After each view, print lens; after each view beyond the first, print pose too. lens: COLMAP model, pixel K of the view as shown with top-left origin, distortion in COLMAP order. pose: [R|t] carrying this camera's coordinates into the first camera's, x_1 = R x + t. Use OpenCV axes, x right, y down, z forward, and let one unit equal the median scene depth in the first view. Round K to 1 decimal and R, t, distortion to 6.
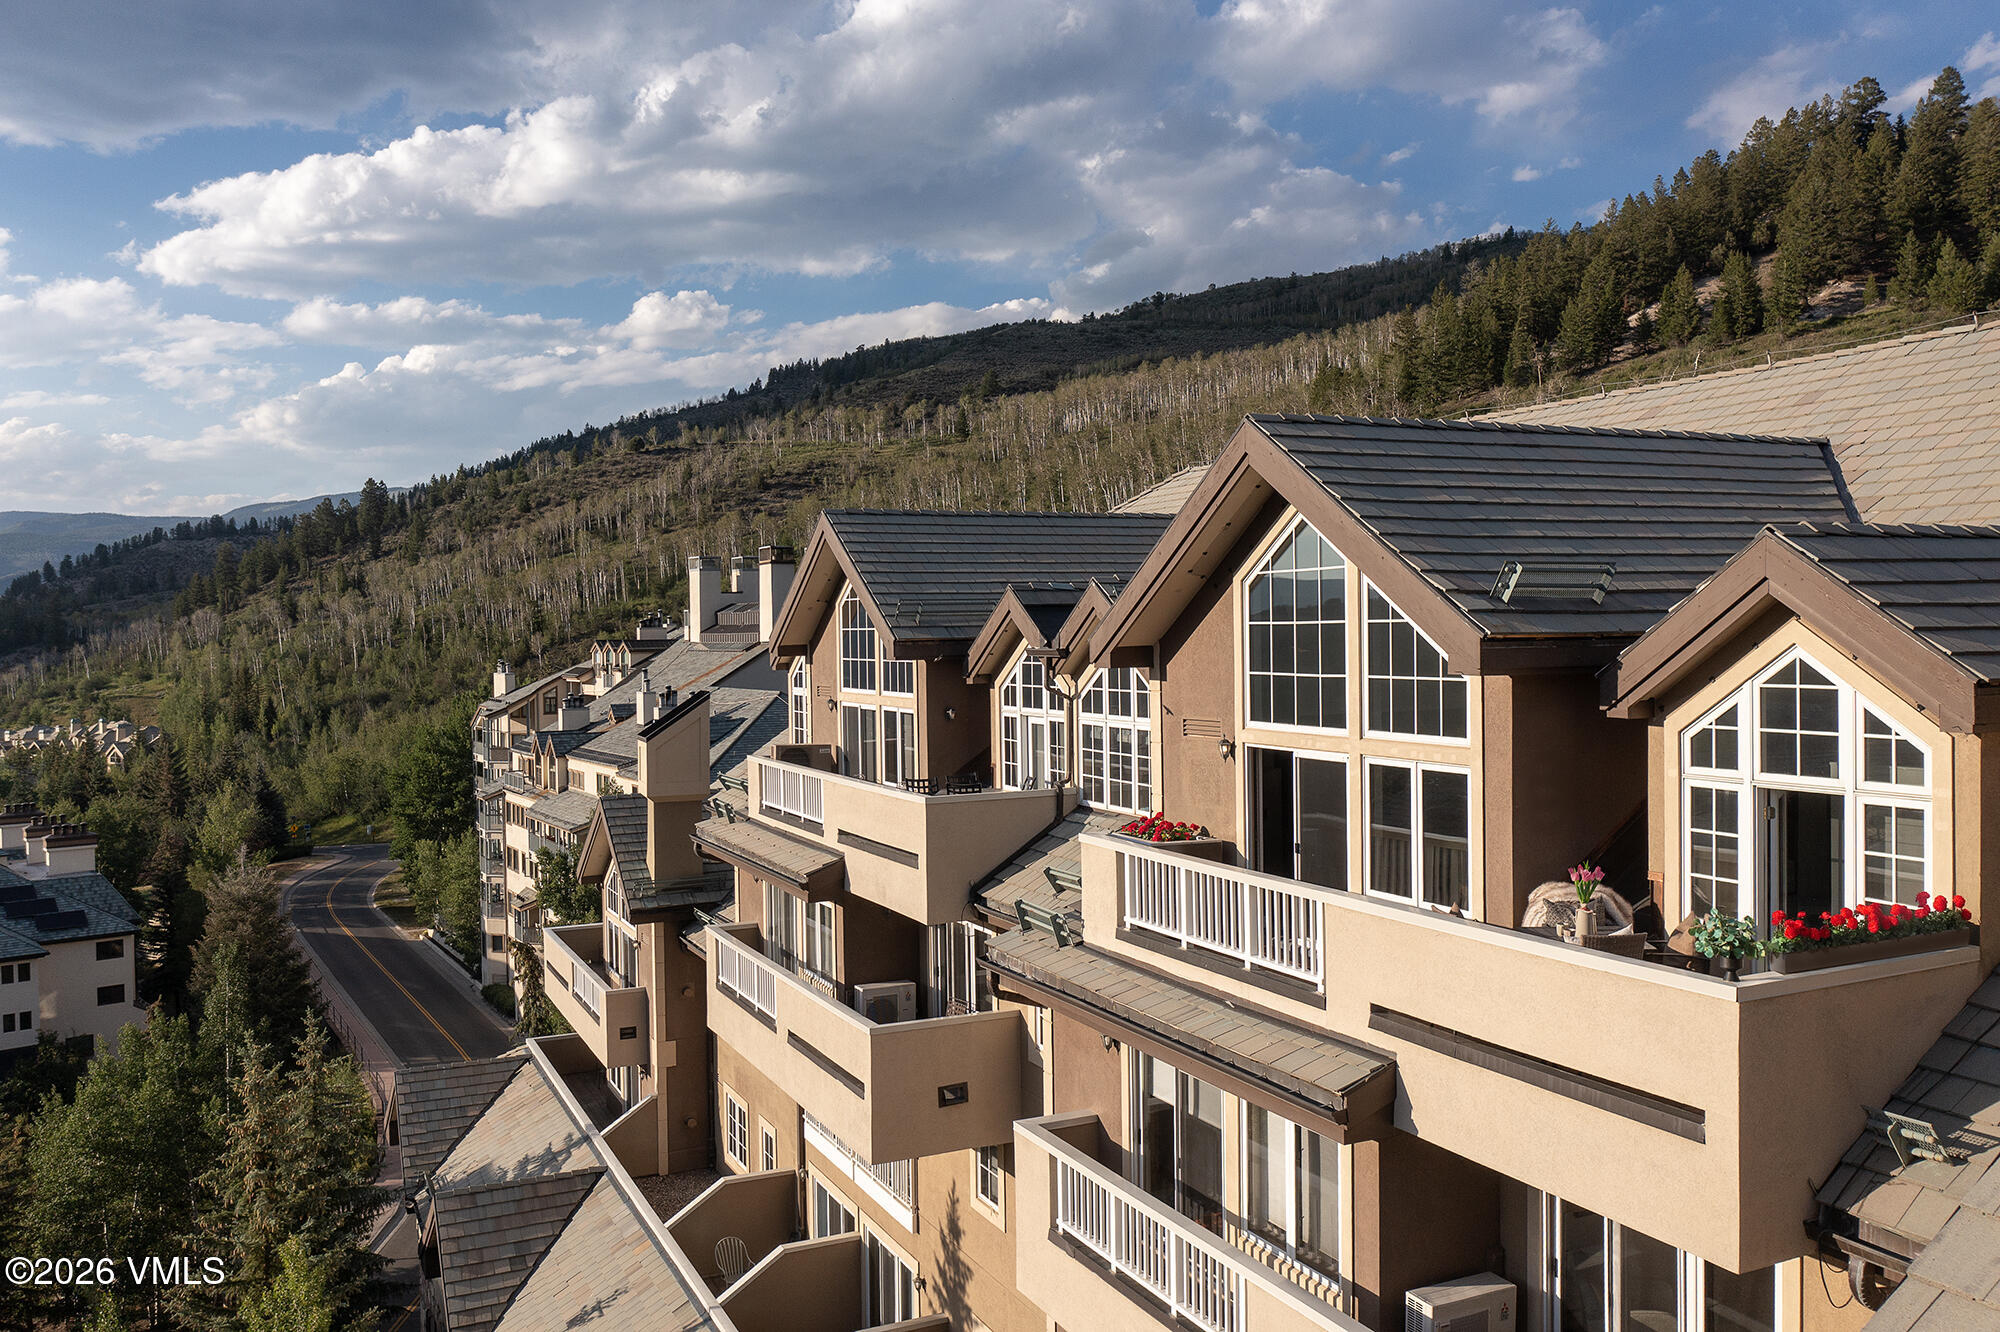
lens RADIAL K [[1565.0, 0, 1001.5], [0, 1565.0, 663.9], [0, 0, 1]] dist [-0.016167, 0.003608]
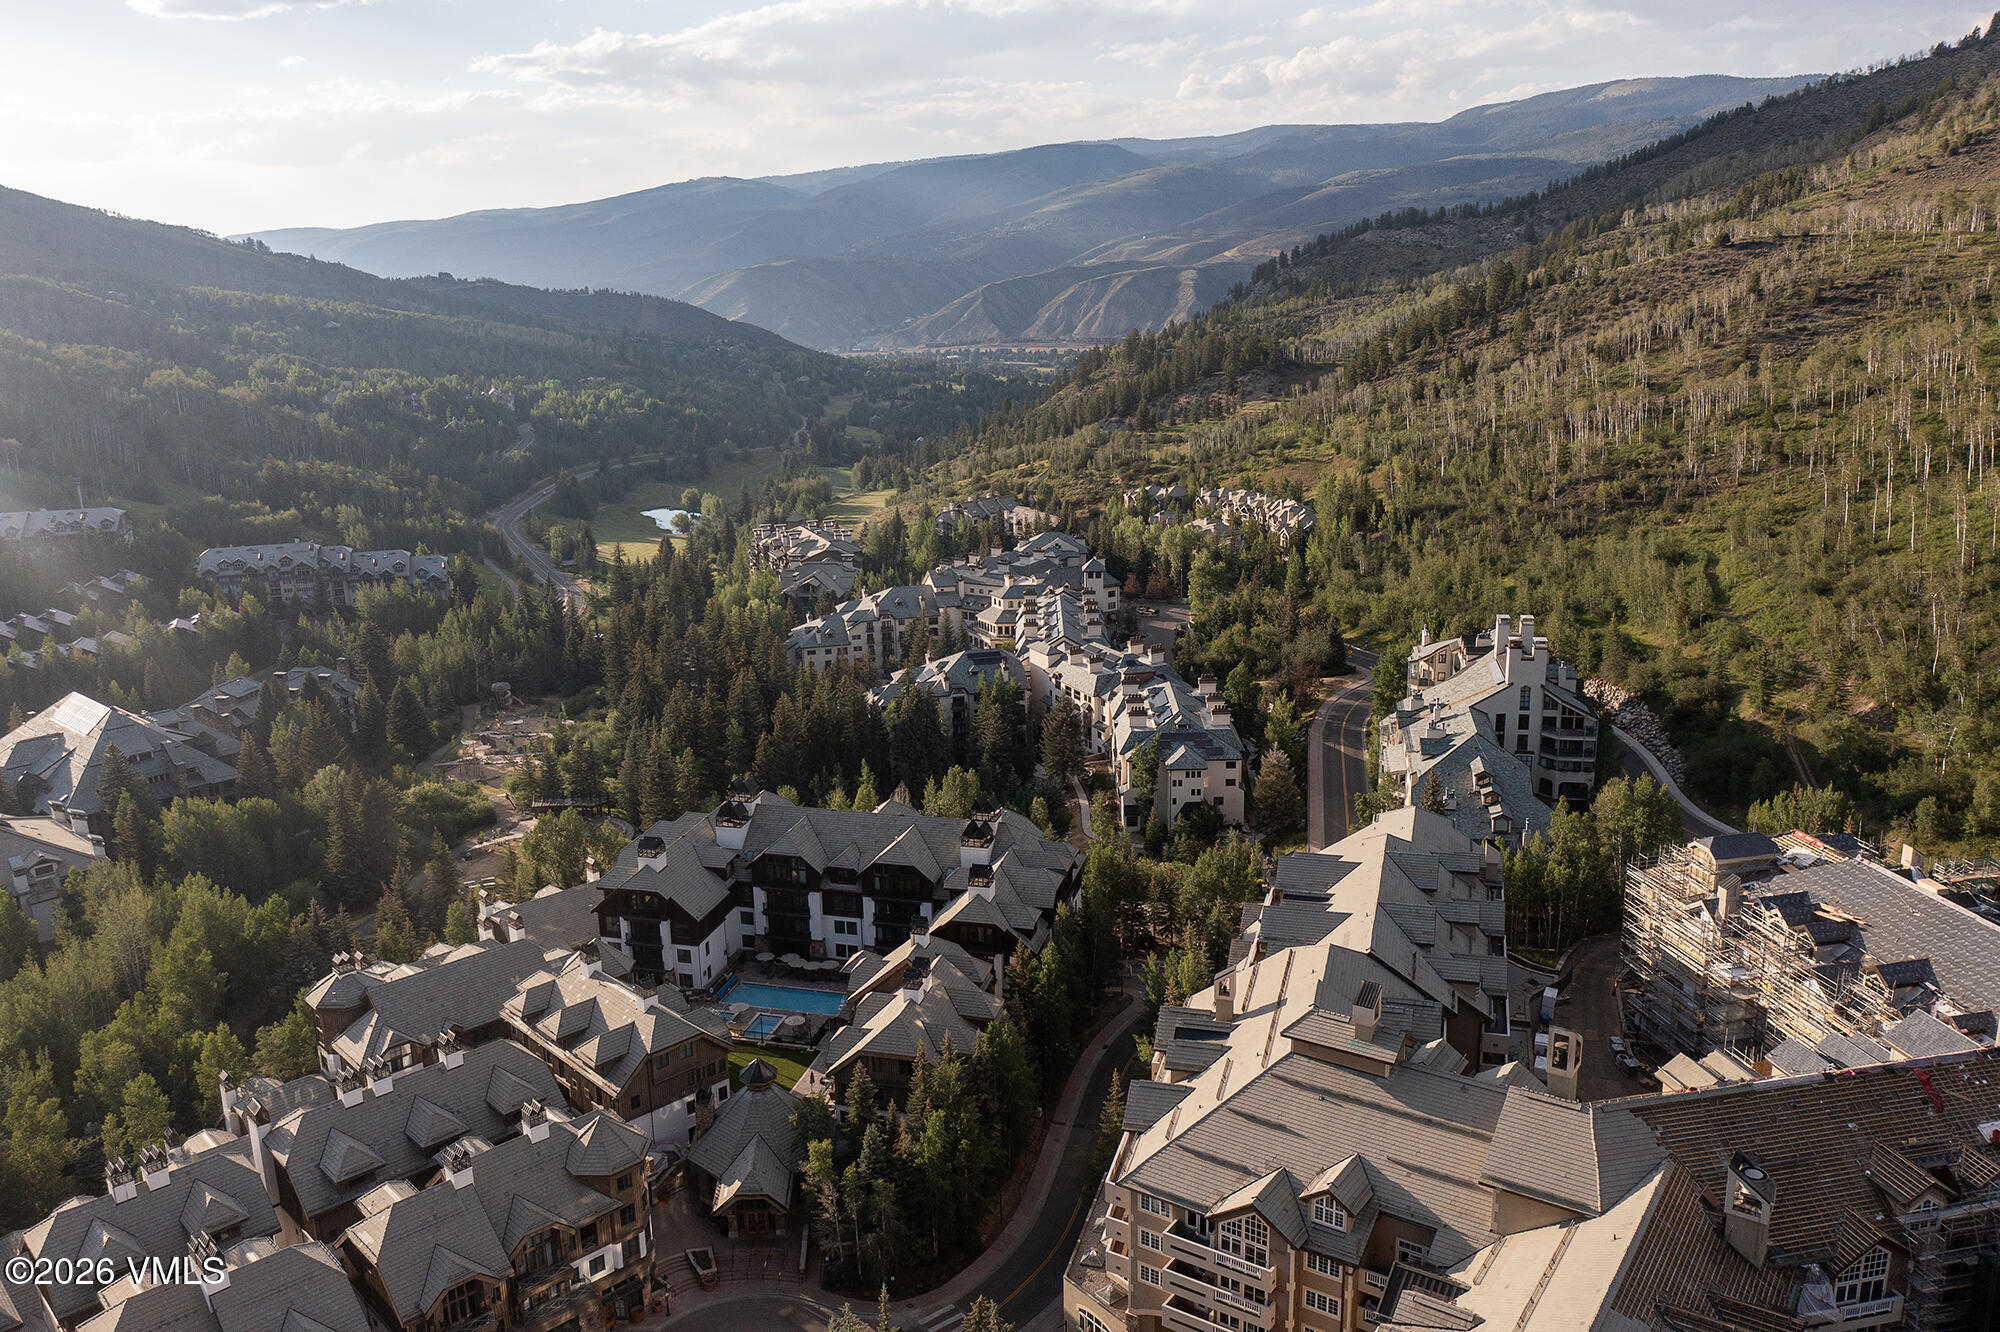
lens RADIAL K [[1565.0, 0, 1001.8], [0, 1565.0, 665.2], [0, 0, 1]] dist [-0.016167, 0.003608]
pose [[0.745267, 0.167745, -0.645321, 0.157871], [0.000628, 0.967660, 0.252259, -0.129572], [0.666766, -0.188406, 0.721059, -0.215806]]
